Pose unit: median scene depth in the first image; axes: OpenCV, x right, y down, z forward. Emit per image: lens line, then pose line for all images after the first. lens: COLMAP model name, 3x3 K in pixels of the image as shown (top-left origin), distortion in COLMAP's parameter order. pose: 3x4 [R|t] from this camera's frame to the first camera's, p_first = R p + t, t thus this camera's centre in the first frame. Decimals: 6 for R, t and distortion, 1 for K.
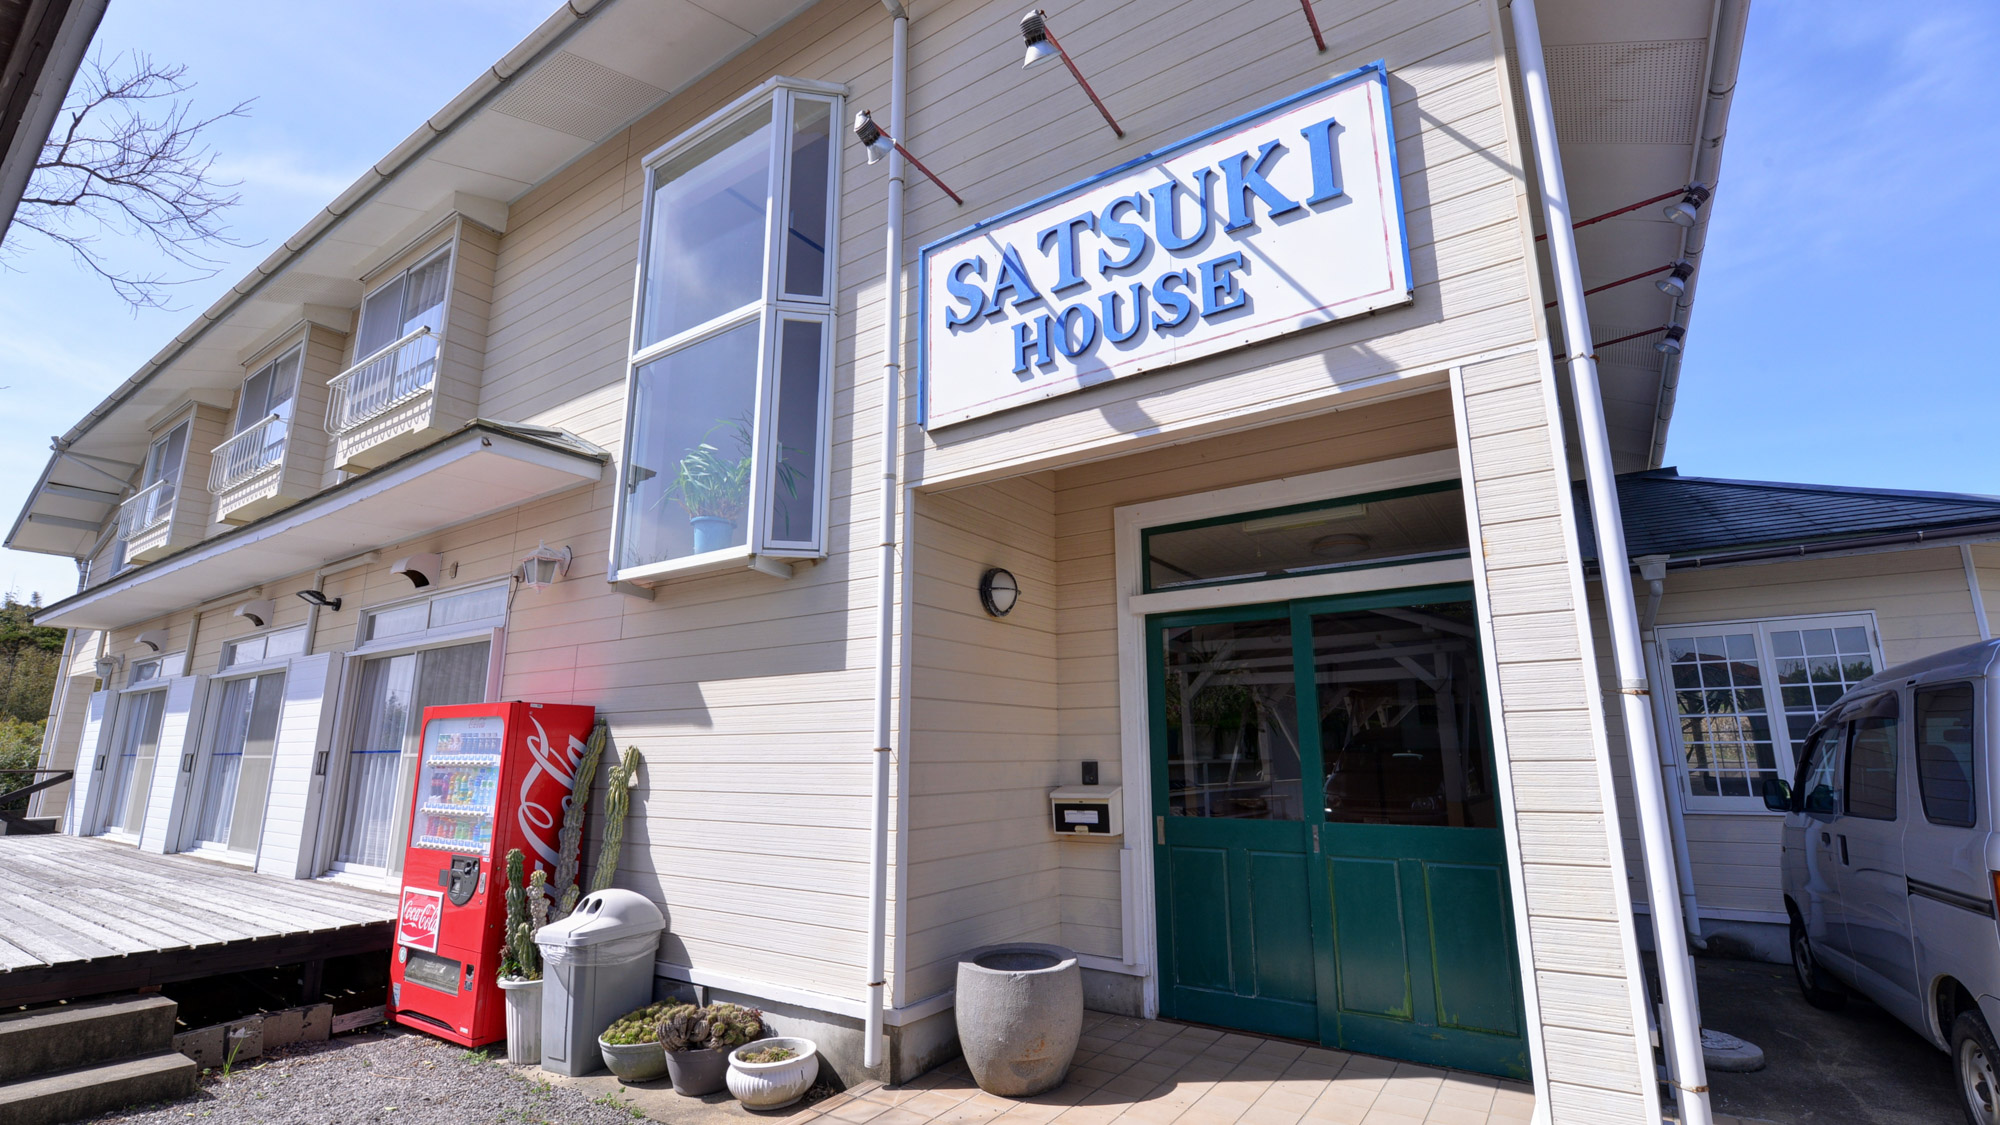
lens RADIAL K [[873.6, 0, 988.5], [0, 873.6, 566.8], [0, 0, 1]] dist [-0.001627, -0.001201]
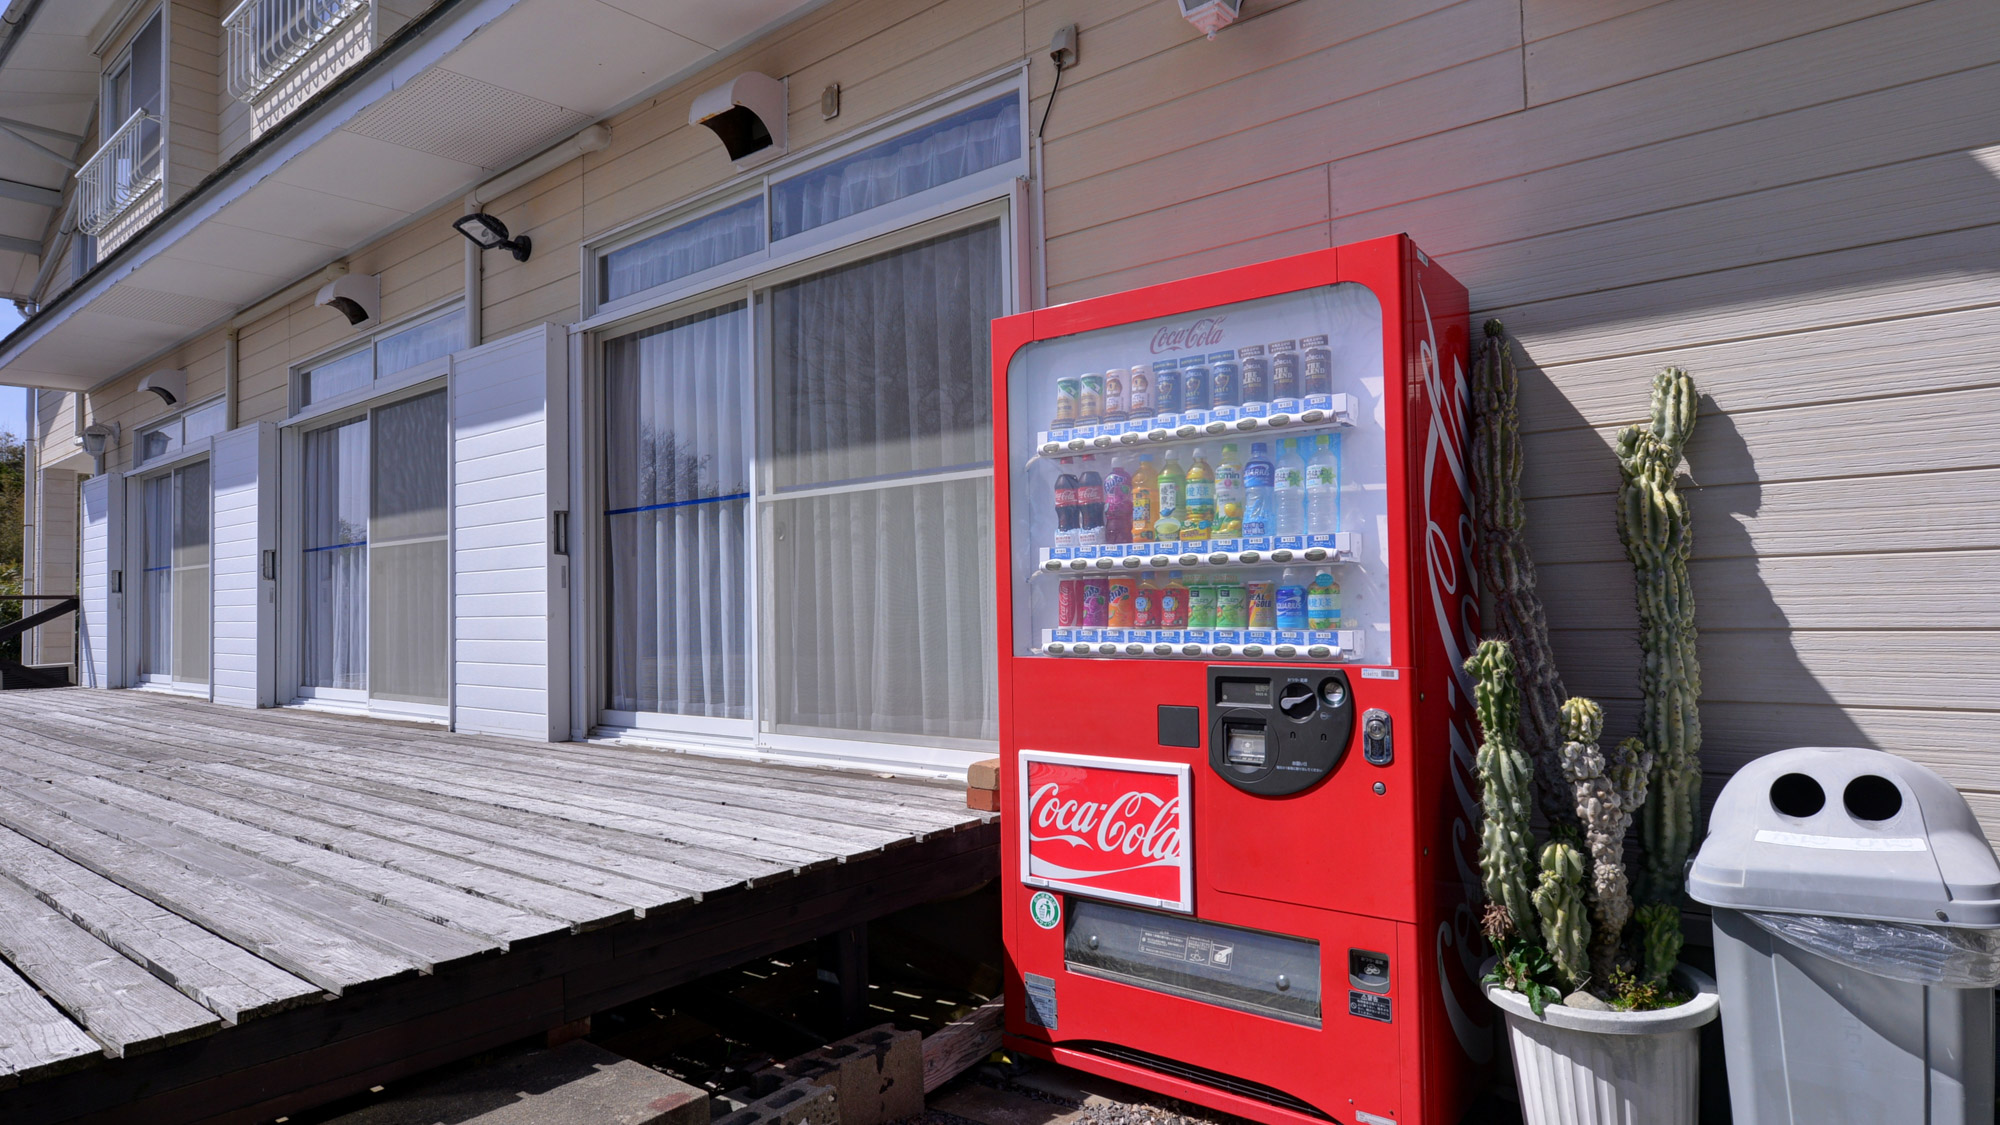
lens RADIAL K [[1081.9, 0, 999.7], [0, 1081.9, 559.7], [0, 0, 1]] dist [-0.005181, -0.000074]
pose [[0.997490, -0.022229, -0.067232, -0.446095], [0.033713, 0.984020, 0.174839, 0.132876], [0.062271, -0.176667, 0.982299, 0.362093]]
